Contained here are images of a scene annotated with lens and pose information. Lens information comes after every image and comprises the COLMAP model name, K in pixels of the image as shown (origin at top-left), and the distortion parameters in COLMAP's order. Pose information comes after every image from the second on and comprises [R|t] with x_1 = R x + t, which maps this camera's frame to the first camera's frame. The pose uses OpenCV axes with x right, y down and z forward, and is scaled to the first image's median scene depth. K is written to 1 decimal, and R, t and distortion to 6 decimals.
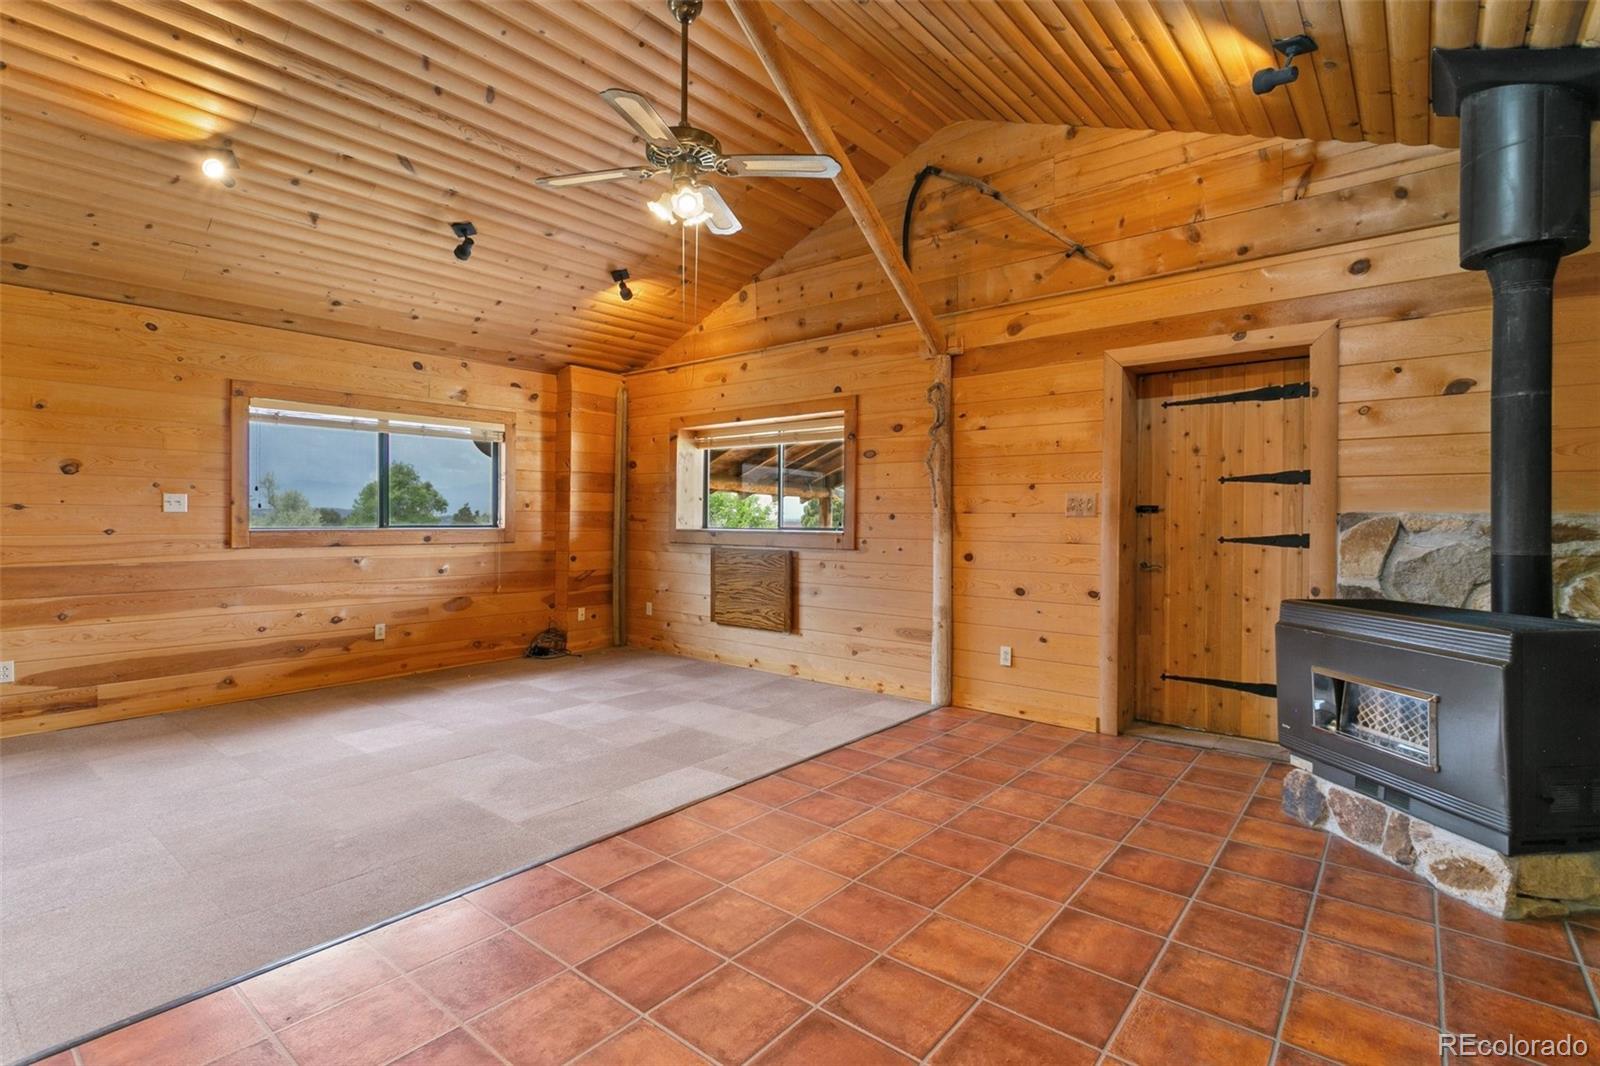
lens RADIAL K [[756.1, 0, 805.4], [0, 756.1, 532.0], [0, 0, 1]] dist [0.003302, 0.000279]
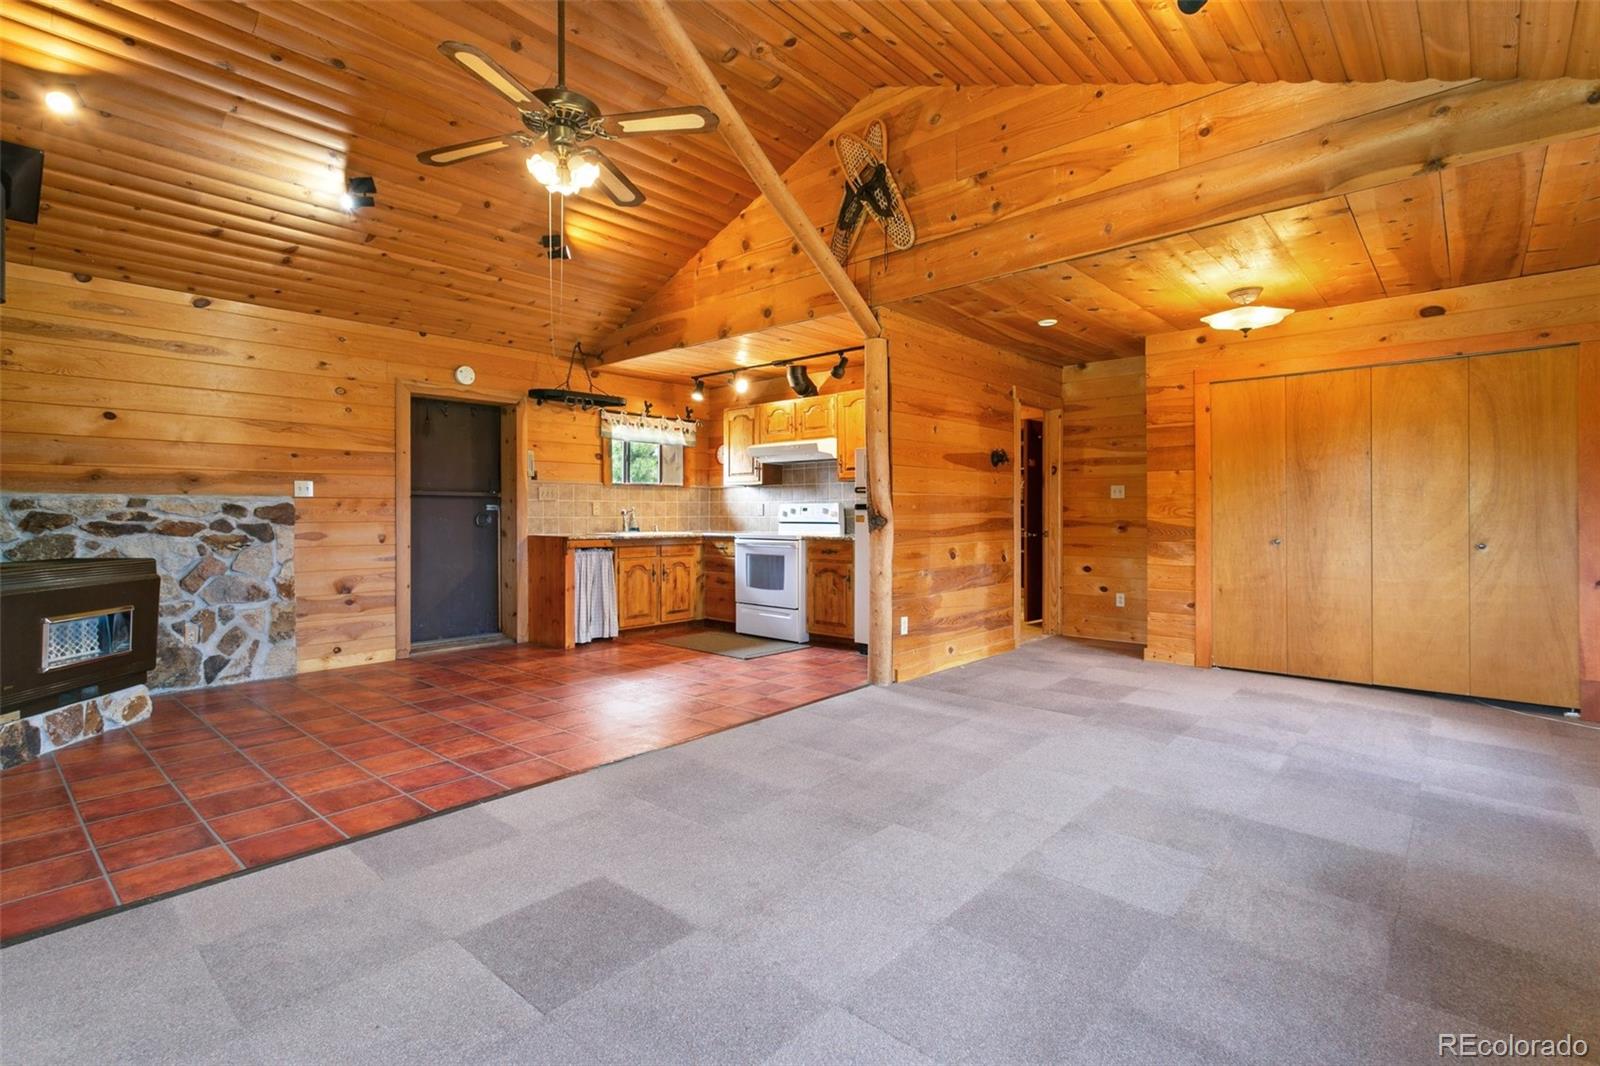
lens RADIAL K [[756.1, 0, 786.3], [0, 756.1, 510.3], [0, 0, 1]] dist [0.003302, 0.000279]
pose [[-0.998471, -0.004455, 0.055102, -0.342533], [-0.003963, 0.999951, 0.009036, -0.004443], [-0.055140, 0.008804, -0.998440, 1.333036]]
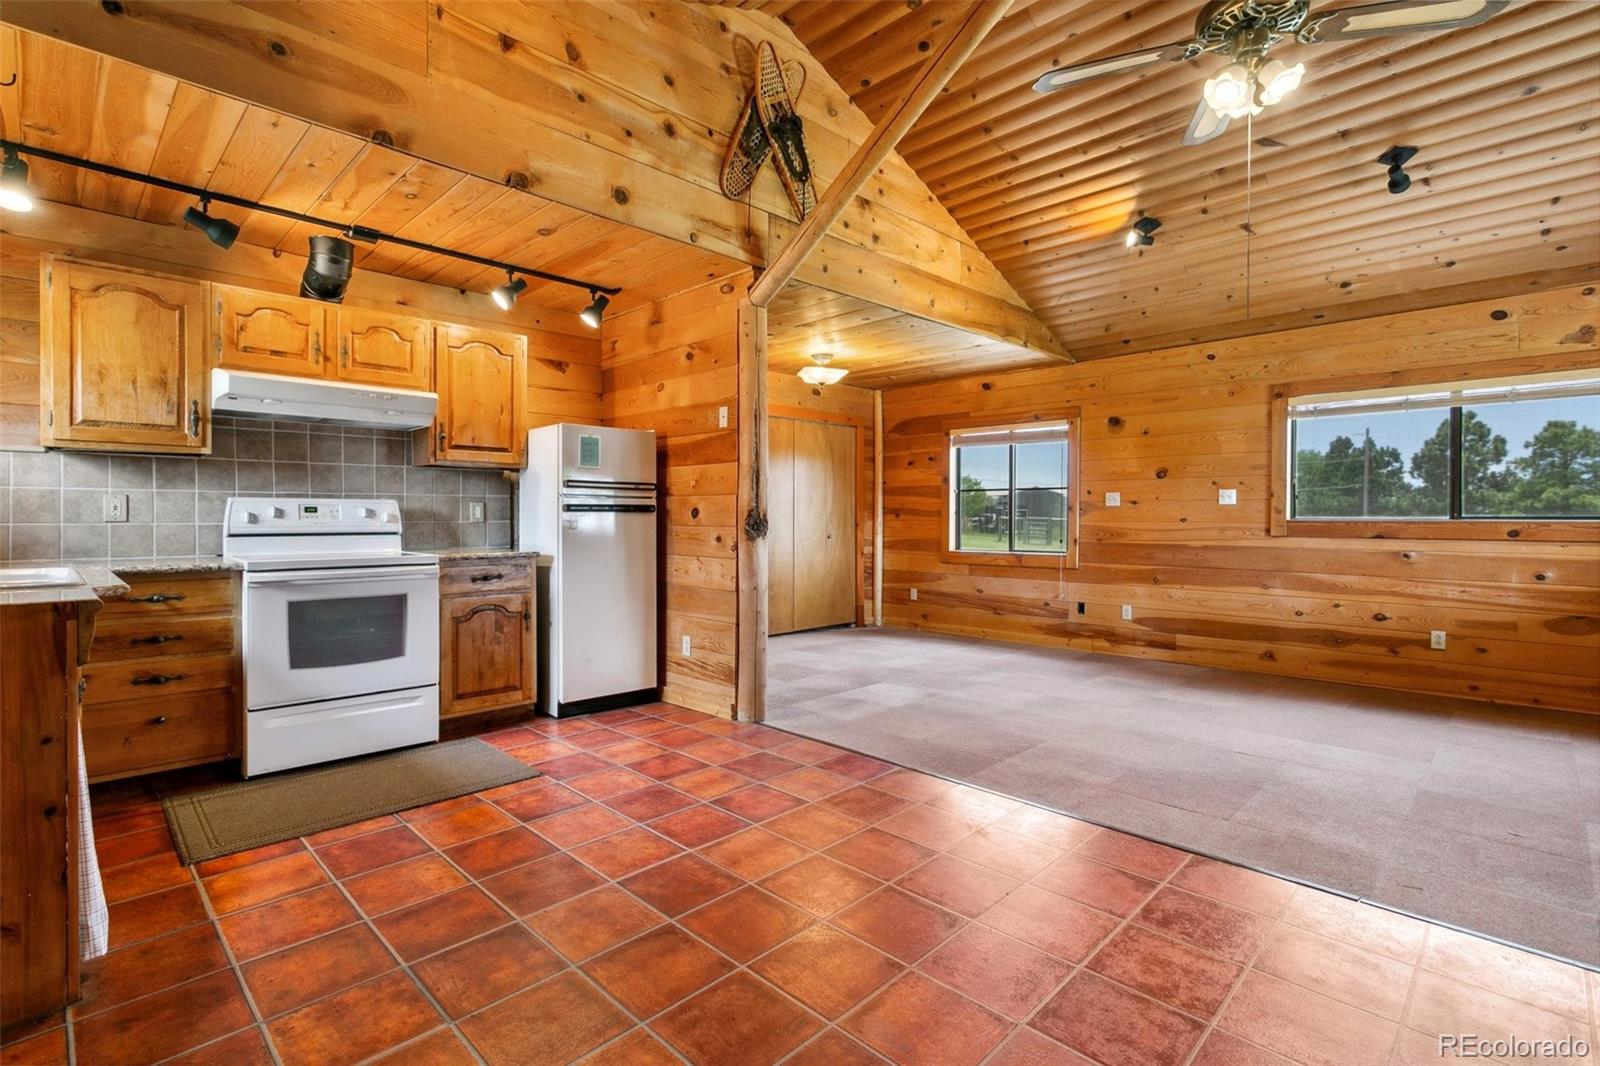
lens RADIAL K [[756.1, 0, 793.3], [0, 756.1, 522.6], [0, 0, 1]] dist [0.003302, 0.000279]
pose [[-0.105330, 0.004309, -0.994428, 0.440846], [-0.017186, 0.999833, 0.006153, 0.007114], [0.994289, 0.017738, -0.105238, 0.433771]]
